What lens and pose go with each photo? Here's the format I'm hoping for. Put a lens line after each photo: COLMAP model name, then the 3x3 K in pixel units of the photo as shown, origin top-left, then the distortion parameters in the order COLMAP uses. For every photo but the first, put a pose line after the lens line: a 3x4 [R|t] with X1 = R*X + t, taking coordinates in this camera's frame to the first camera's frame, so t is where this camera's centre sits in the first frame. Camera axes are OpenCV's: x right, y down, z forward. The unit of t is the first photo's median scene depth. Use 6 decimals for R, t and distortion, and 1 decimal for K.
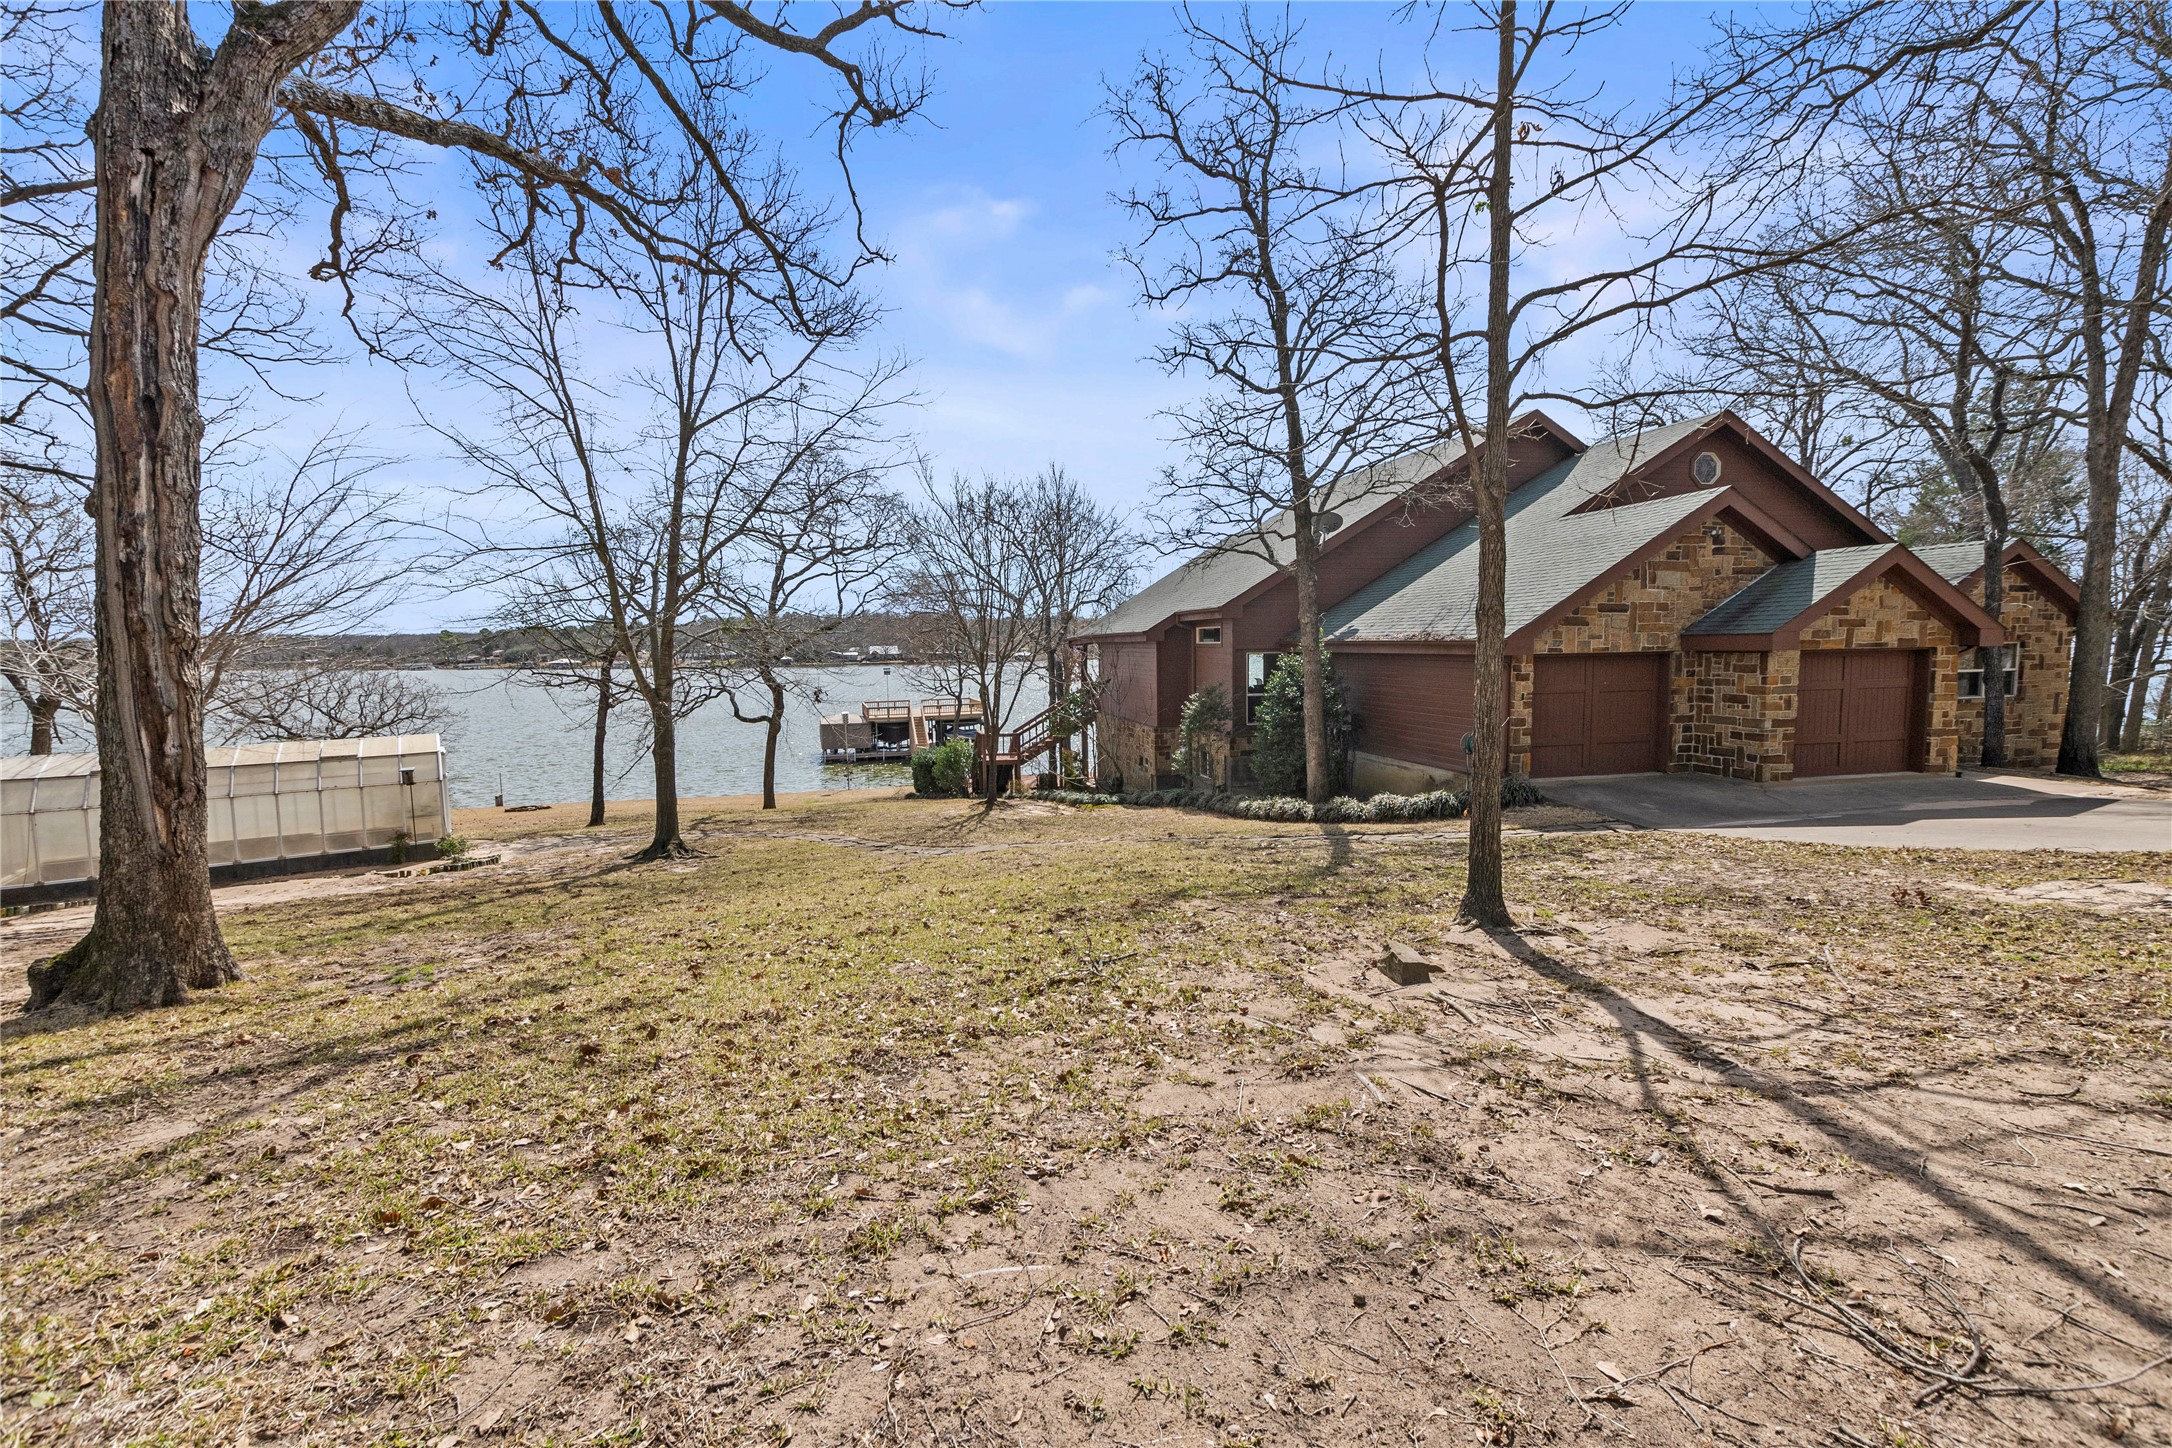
lens RADIAL K [[931.3, 0, 1085.8], [0, 931.3, 717.6], [0, 0, 1]] dist [0.006286, -0.002756]
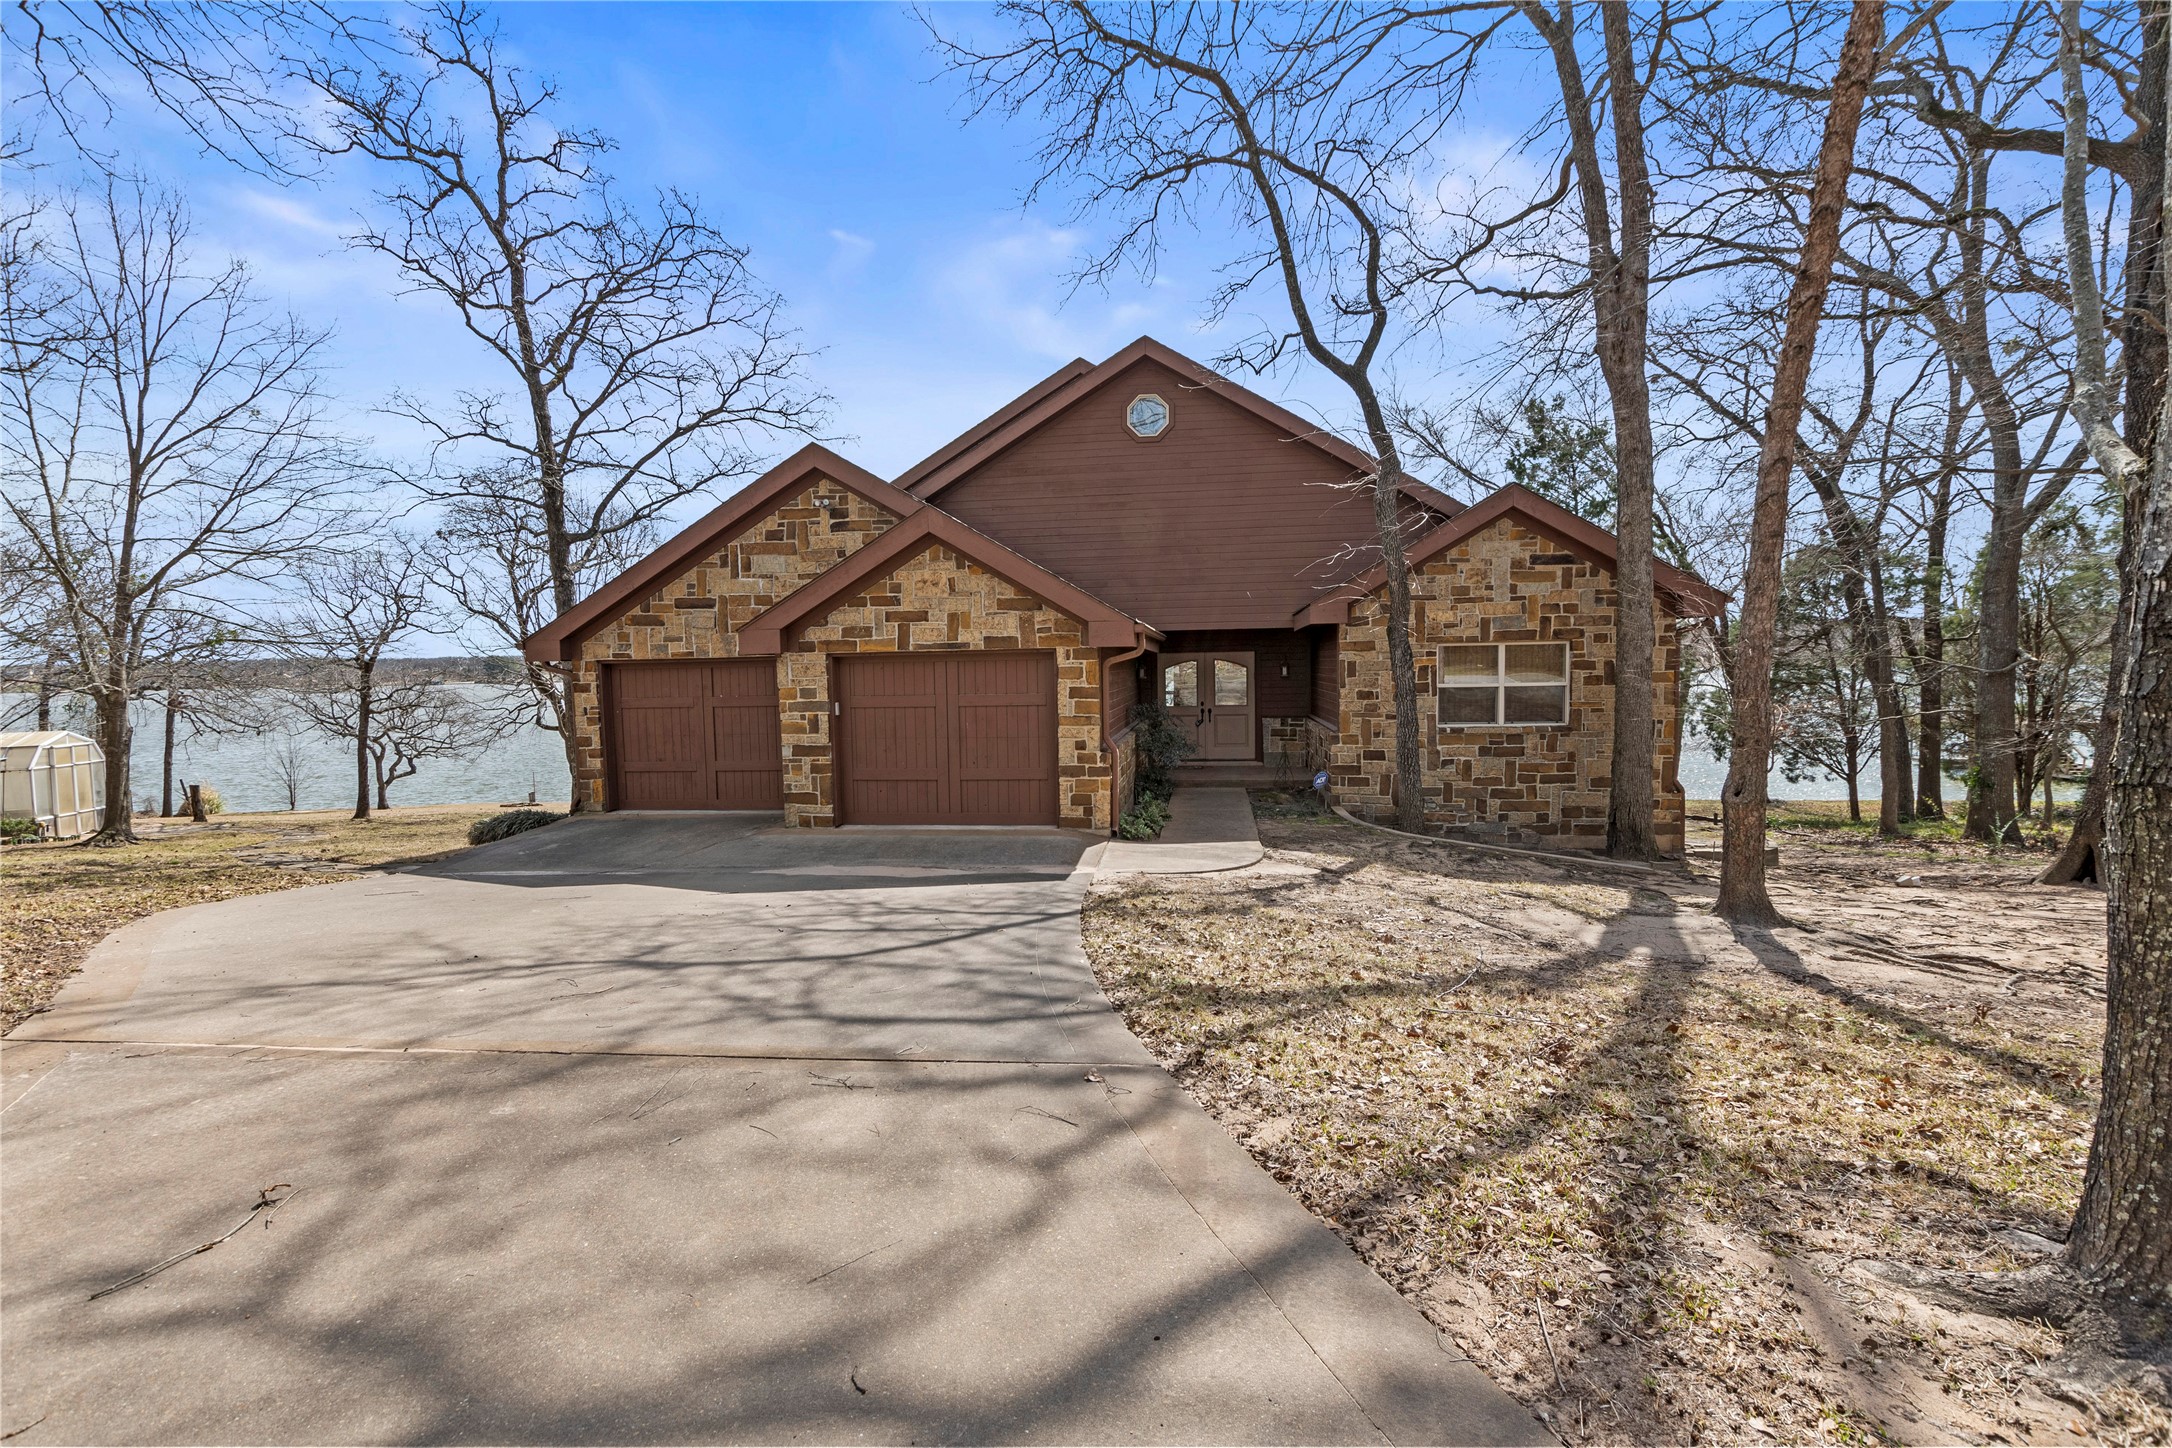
lens RADIAL K [[990.3, 0, 1088.1], [0, 990.3, 723.3], [0, 0, 1]] dist [-0.004845, 0.000051]
pose [[0.940232, 0.017750, -0.340071, 1.198555], [-0.020520, 0.999779, -0.004549, -0.016711], [0.339915, 0.011255, 0.940389, 0.315587]]
